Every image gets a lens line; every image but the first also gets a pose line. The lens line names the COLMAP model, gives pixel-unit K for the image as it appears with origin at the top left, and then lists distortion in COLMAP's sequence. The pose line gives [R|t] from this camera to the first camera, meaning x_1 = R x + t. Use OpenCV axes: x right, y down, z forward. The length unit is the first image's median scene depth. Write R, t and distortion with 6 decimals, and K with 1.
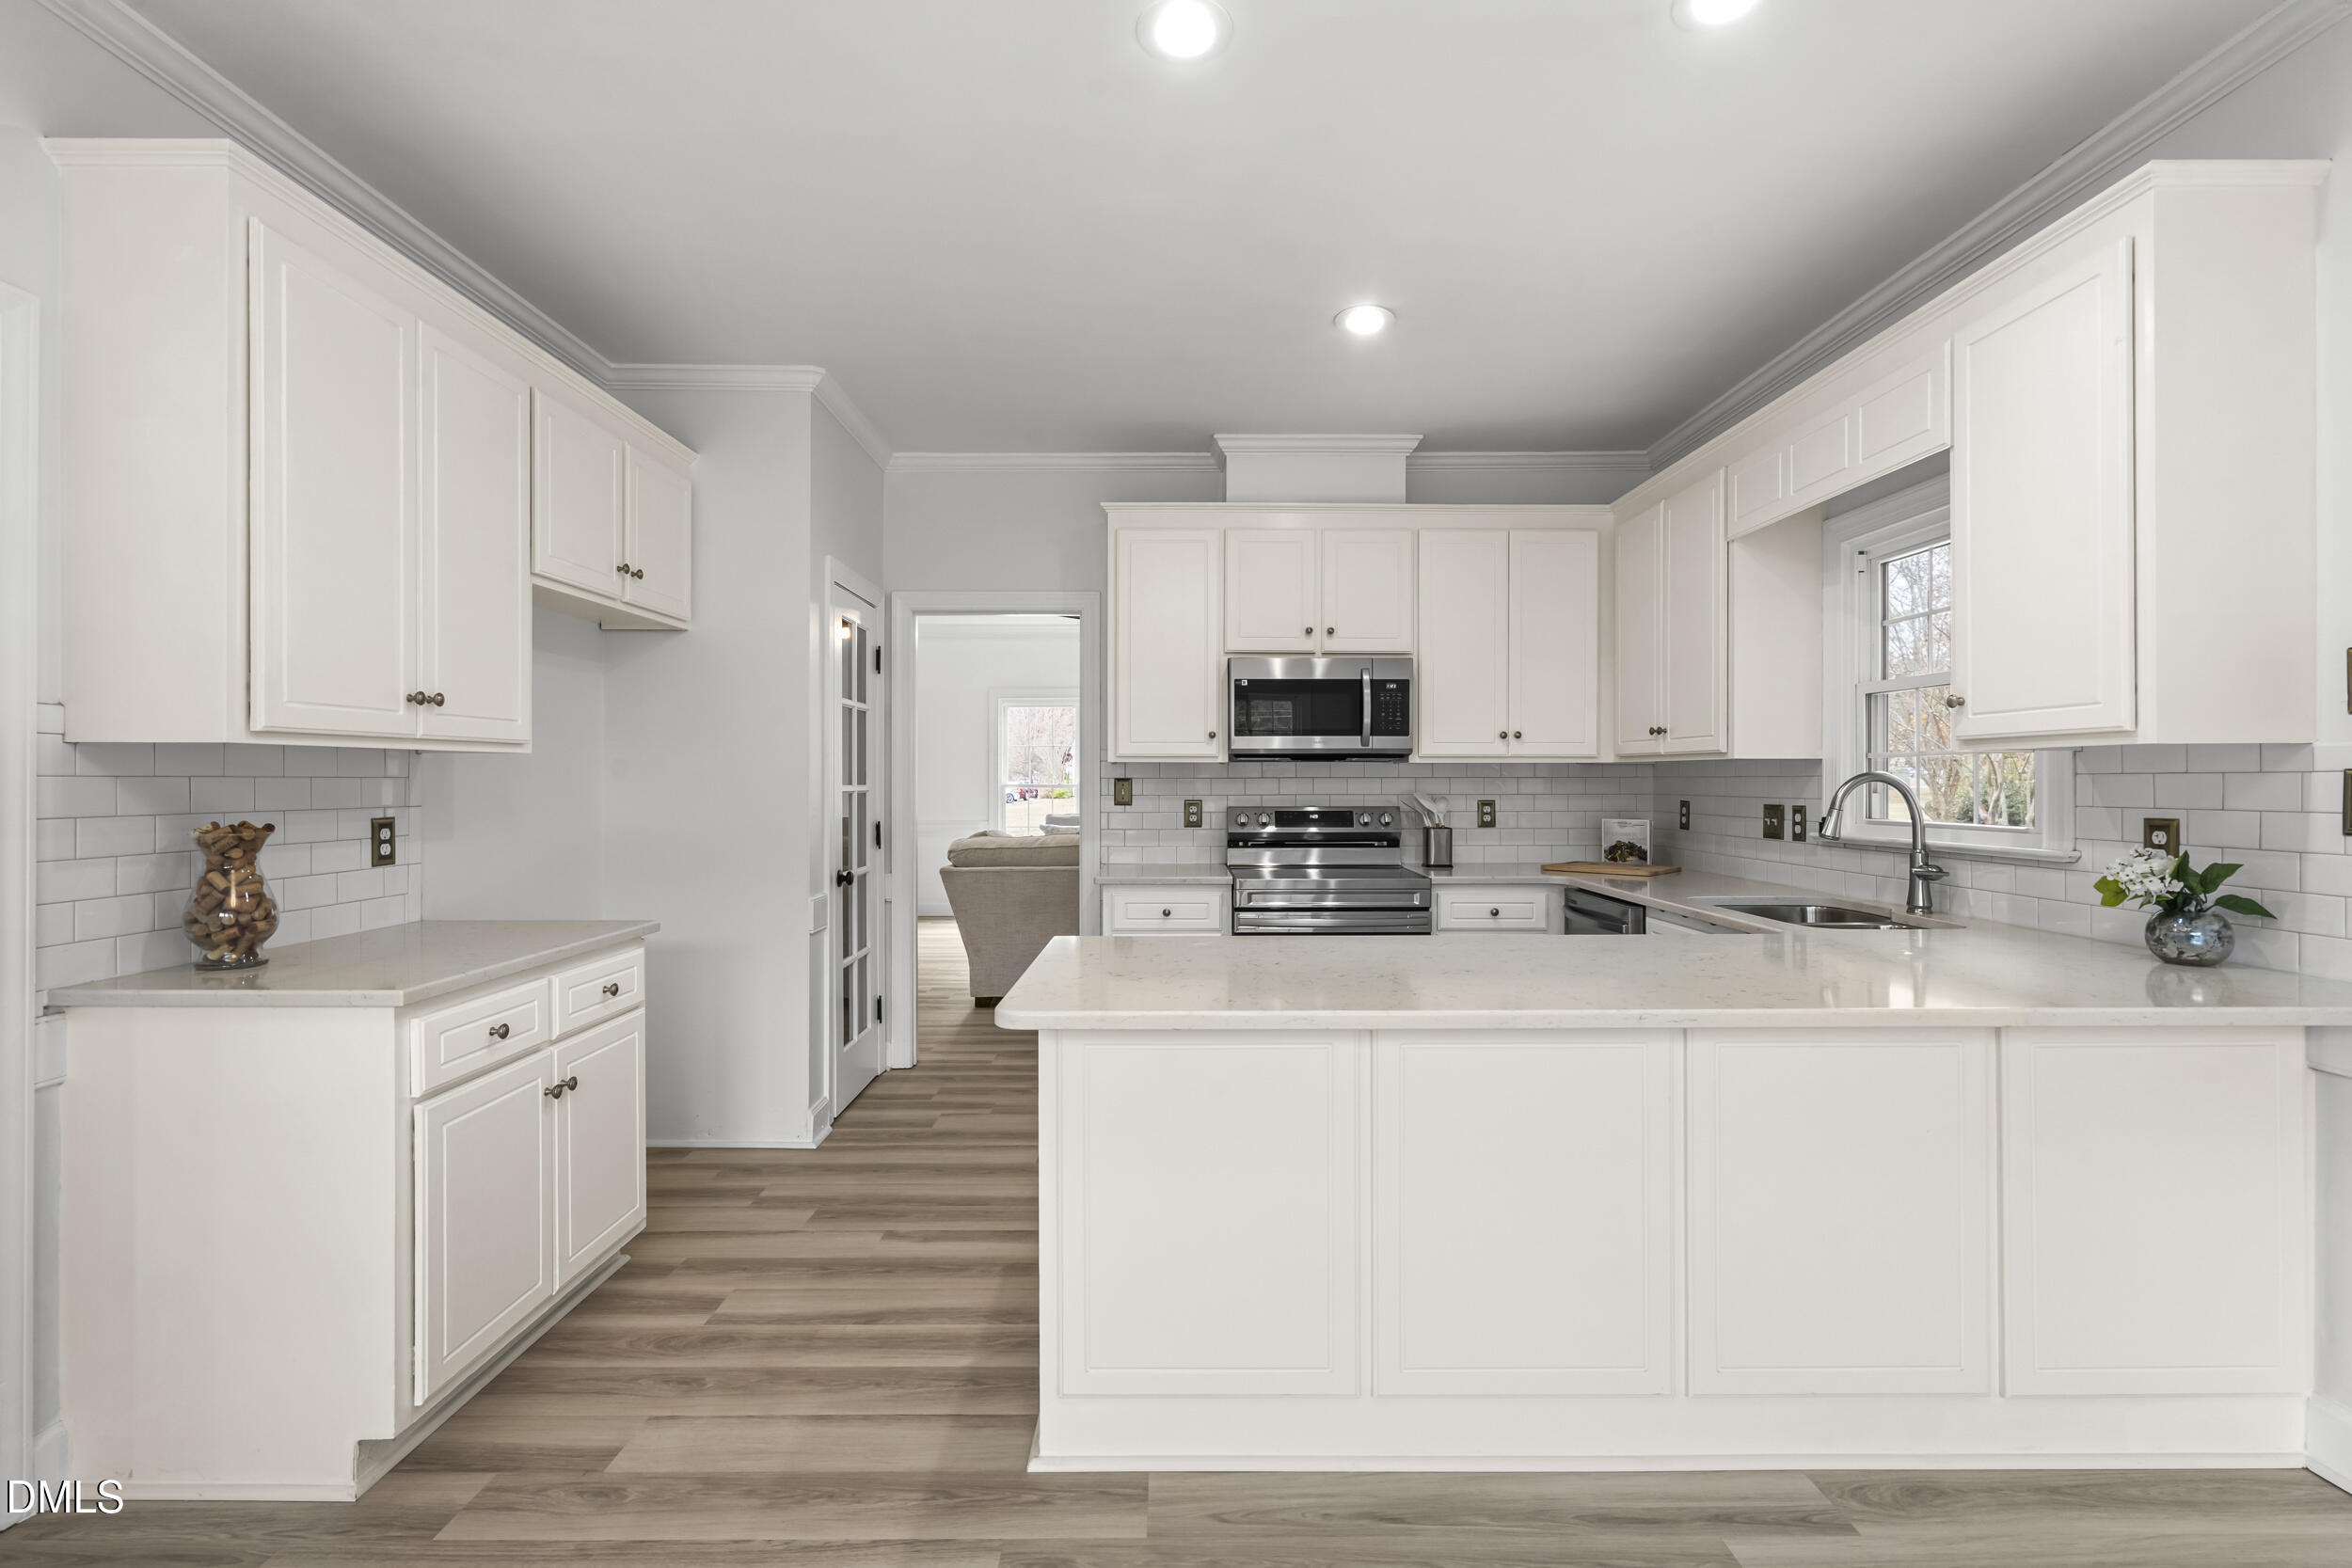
lens RADIAL K [[1080.1, 0, 1185.4], [0, 1080.1, 779.1], [0, 0, 1]] dist [-0.009682, 0.003831]
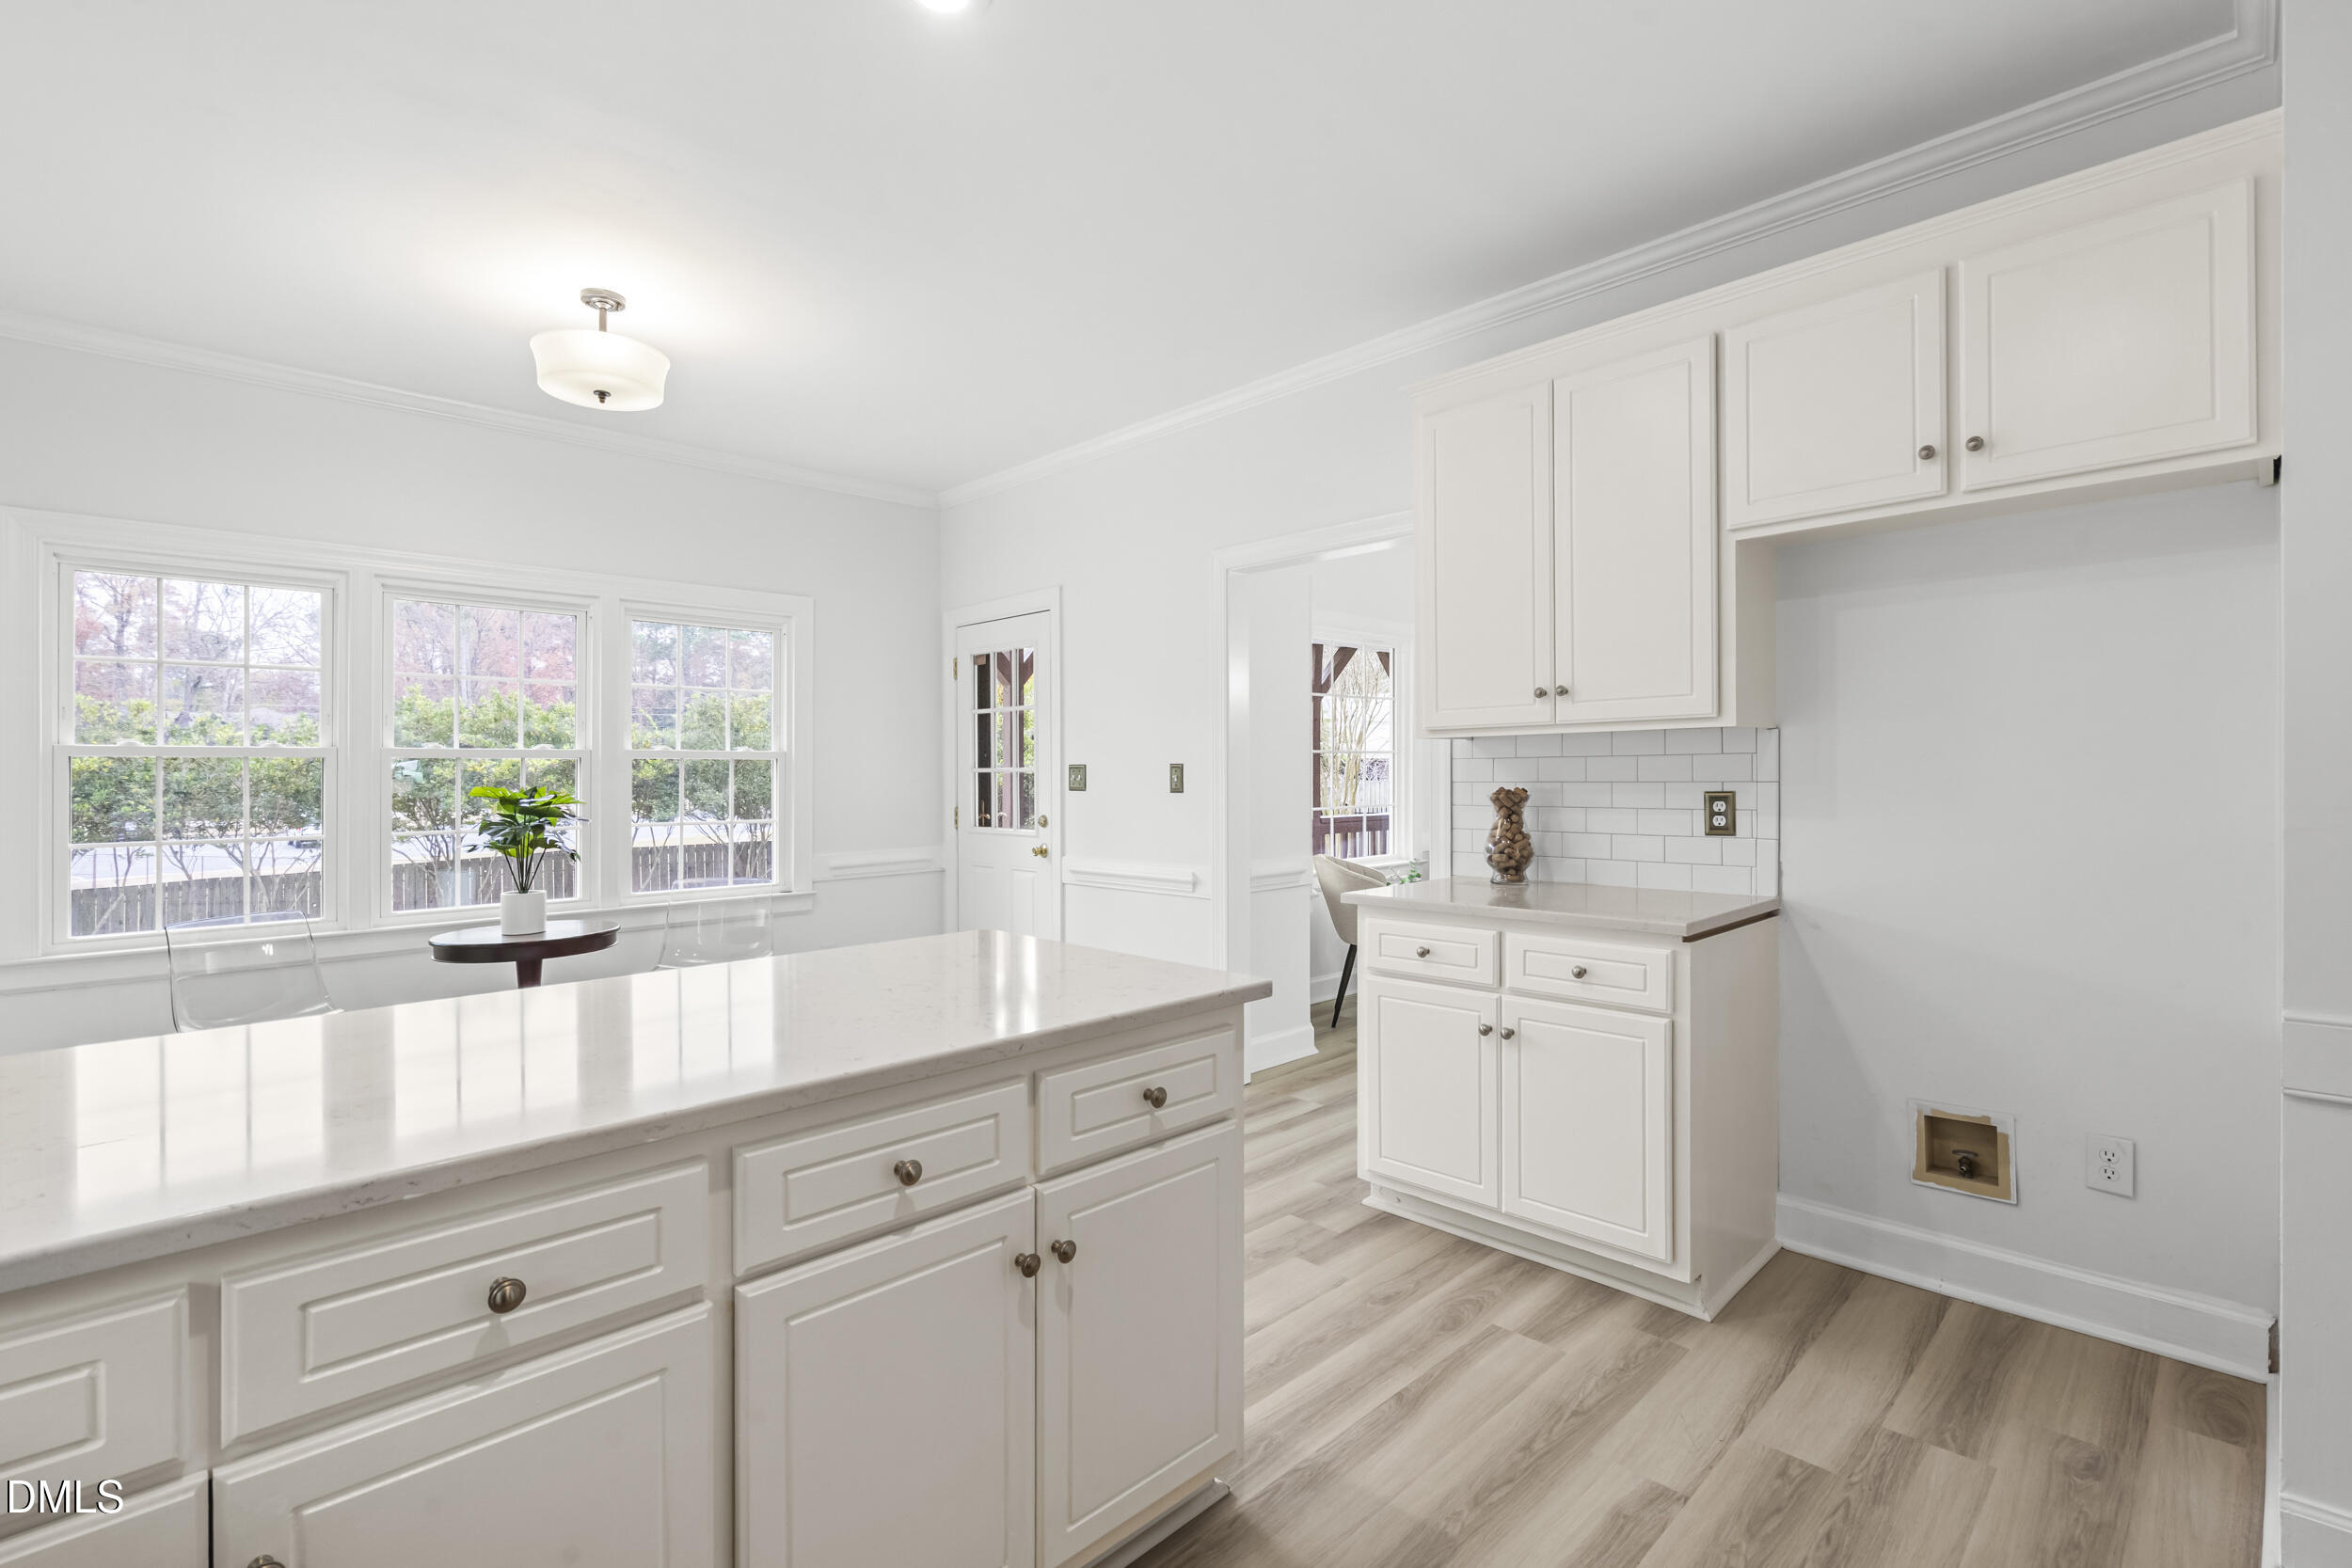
lens RADIAL K [[1080.1, 0, 1191.9], [0, 1080.1, 781.4], [0, 0, 1]] dist [-0.009682, 0.003831]
pose [[-0.719237, 0.003701, -0.694755, 0.400125], [0.002461, 0.999993, 0.002780, 0.022568], [0.694761, 0.000289, -0.719241, 1.477399]]
